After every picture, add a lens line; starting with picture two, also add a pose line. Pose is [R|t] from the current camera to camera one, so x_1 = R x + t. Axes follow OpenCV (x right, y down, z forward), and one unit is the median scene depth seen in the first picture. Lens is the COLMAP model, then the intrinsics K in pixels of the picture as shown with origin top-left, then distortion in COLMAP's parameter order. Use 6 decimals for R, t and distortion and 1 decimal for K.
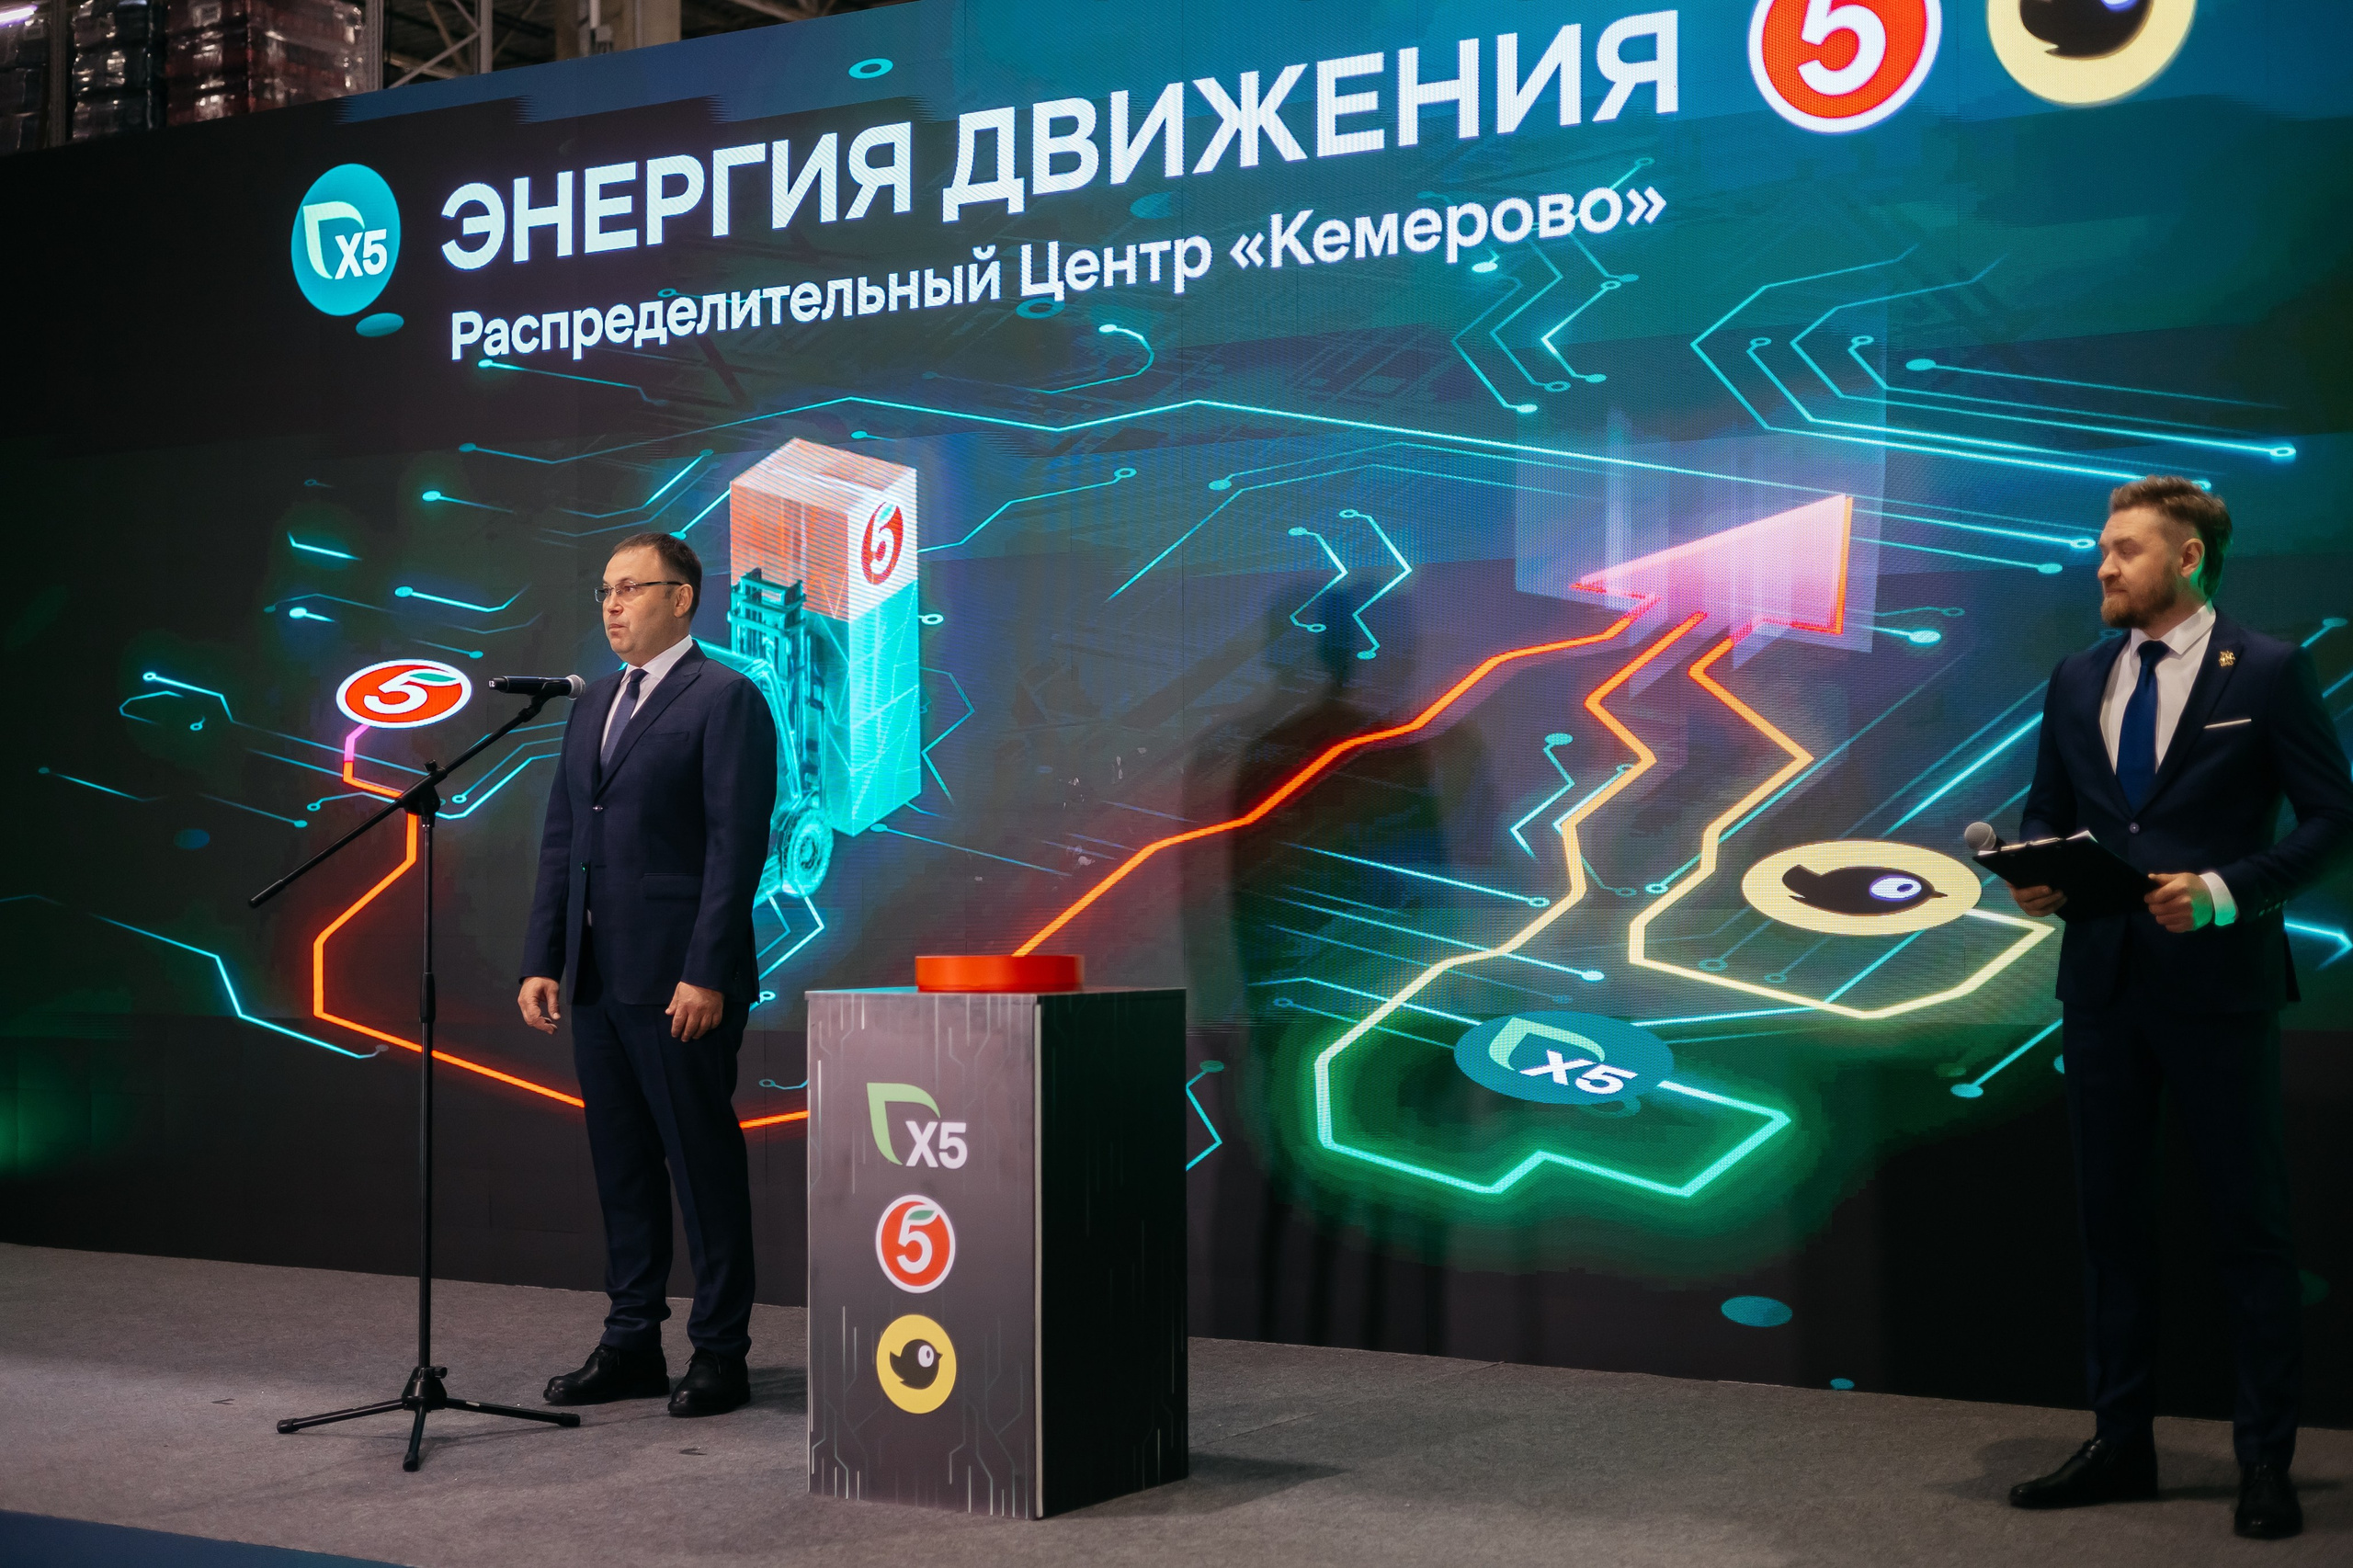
lens RADIAL K [[3375.4, 0, 1172.9], [0, 3375.4, 745.2], [0, 0, 1]] dist [0.006287, 0.061515]
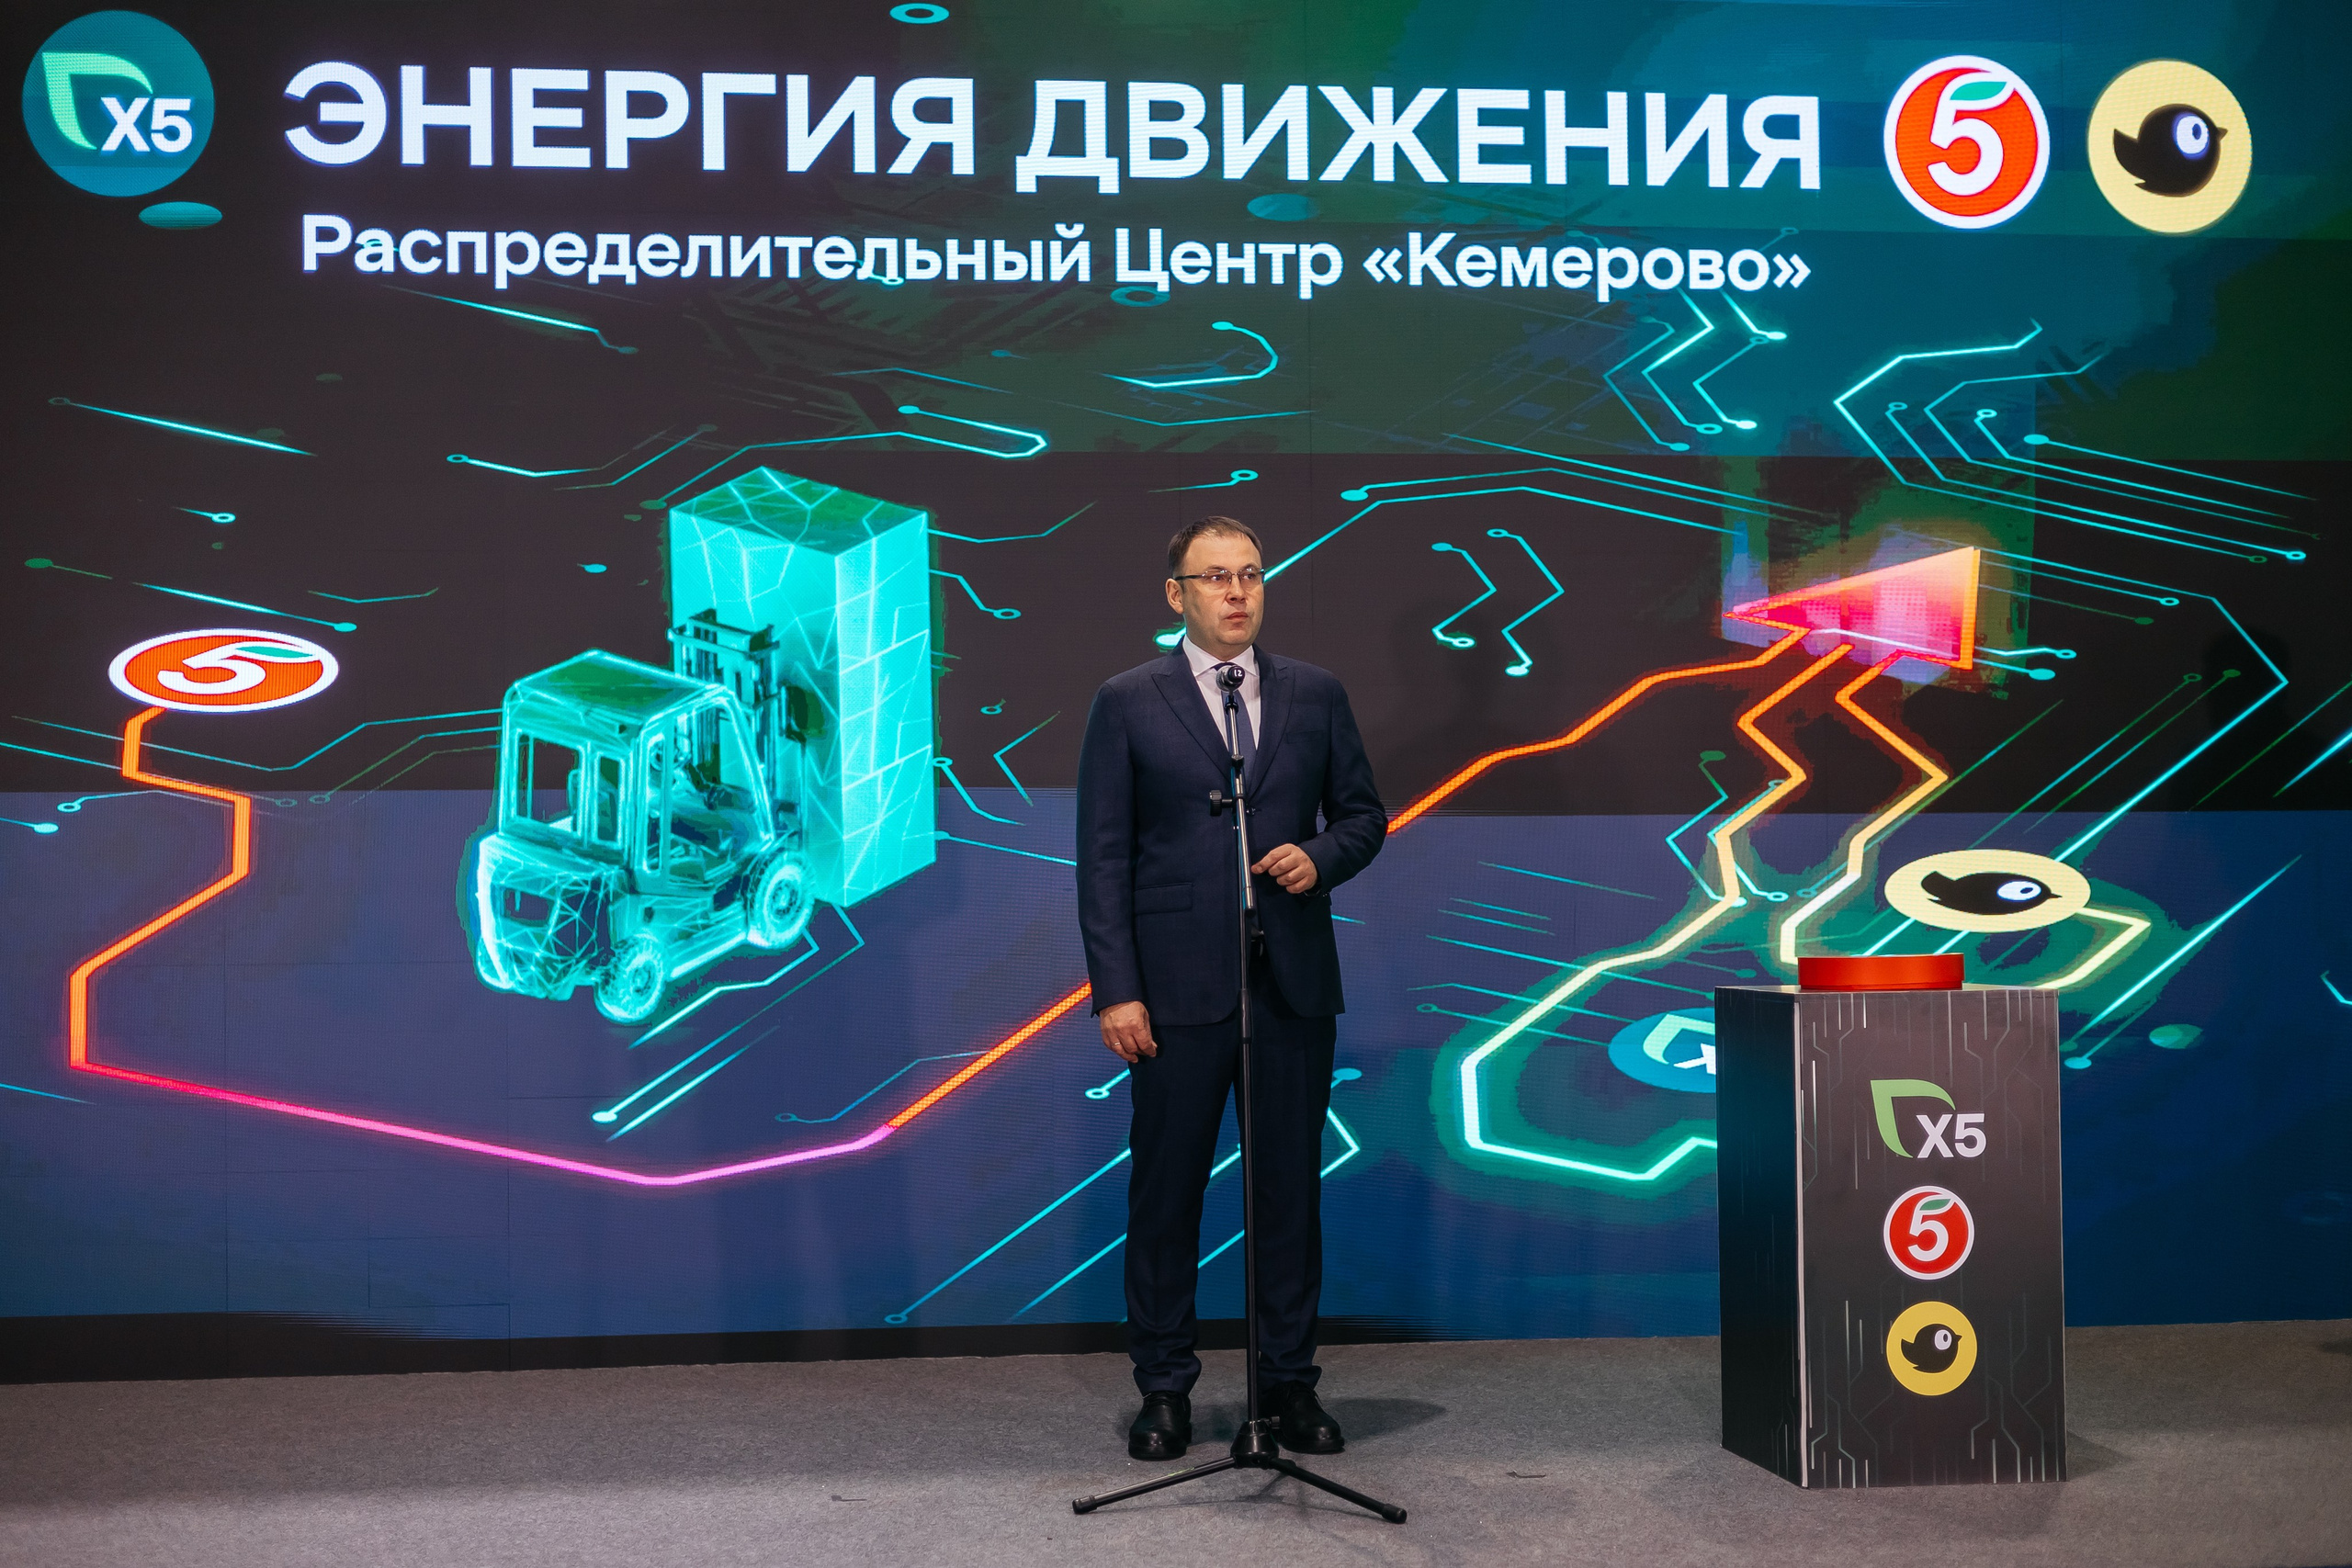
lens RADIAL K [[3410.0, 0, 1144.8], [0, 3410.0, 818.8], [0, 0, 1]] dist [0.011766, 0.033019]
pose [[0.776796, 0.009056, 0.629688, -0.666705], [-0.017052, 0.999832, 0.006657, 0.013260], [-0.629522, -0.015909, 0.776820, 0.248031]]
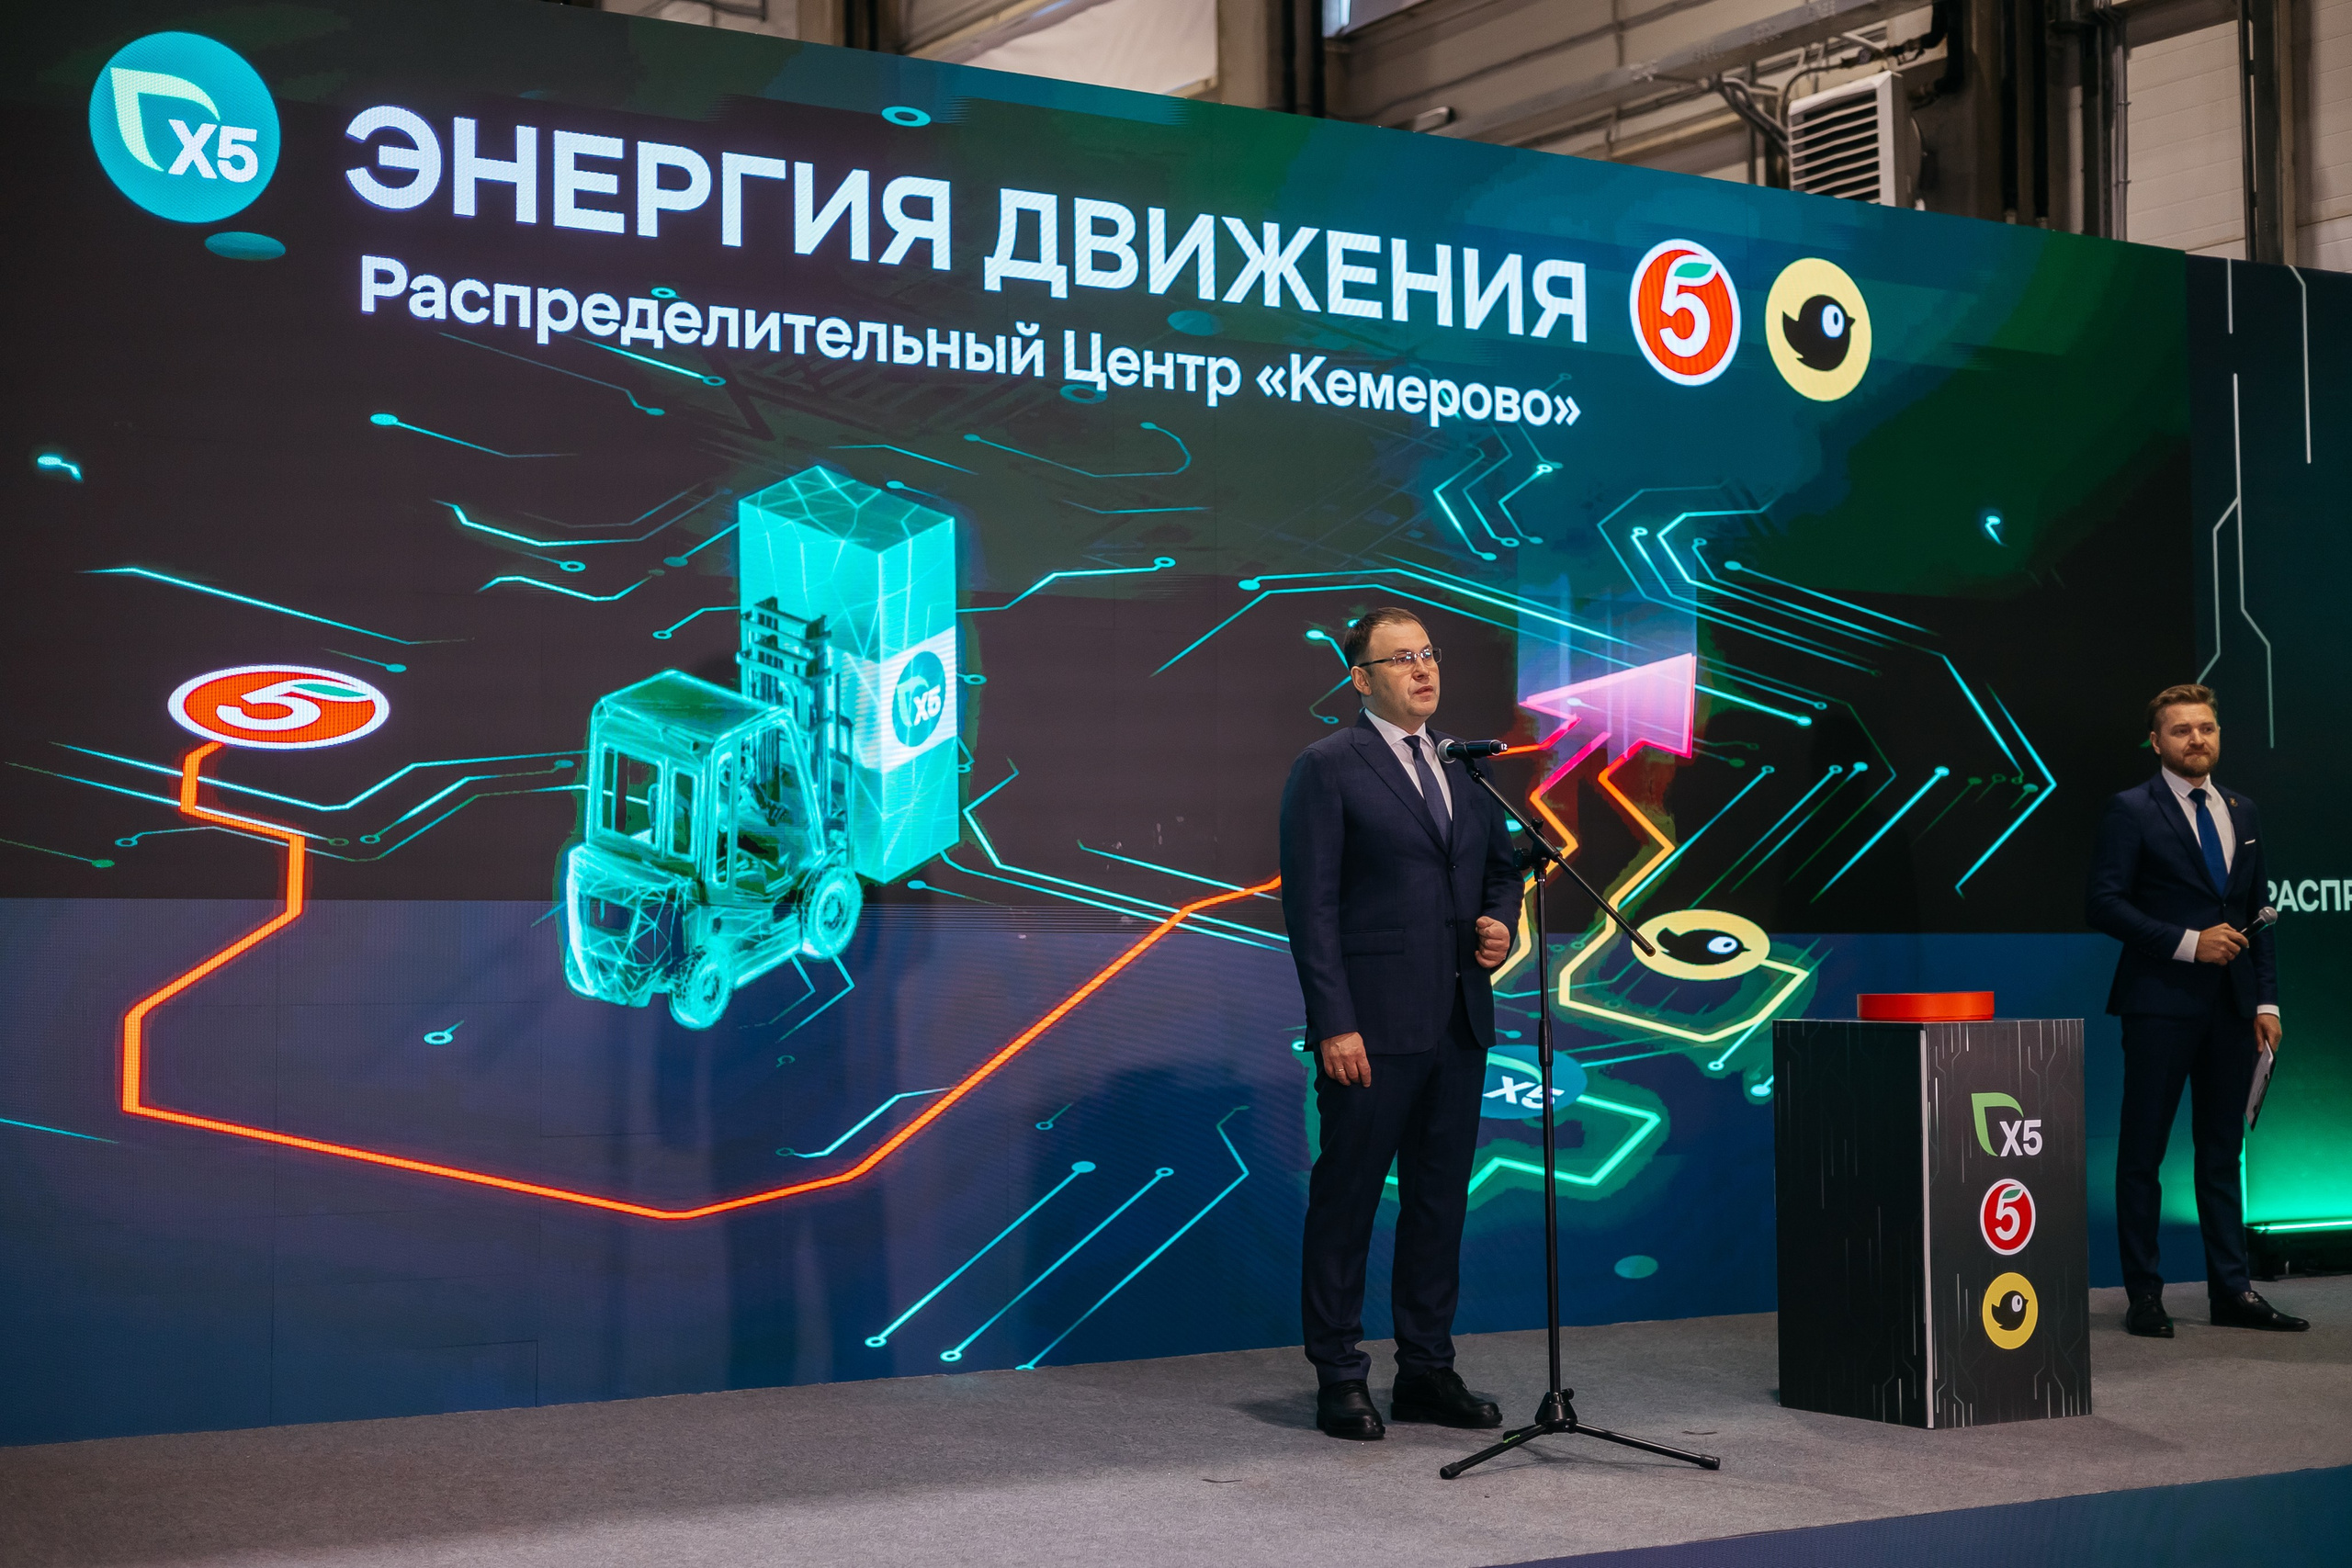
lens RADIAL K [[3443.9, 0, 1128.7], [0, 3443.9, 786.3], [0, 0, 1]] dist [0.013564, -0.013356]
pose [[0.456608, 0.044807, 0.888539, -1.006797], [-0.032509, 0.998904, -0.033667, 0.028967], [-0.889074, -0.013513, 0.457564, 0.508546]]
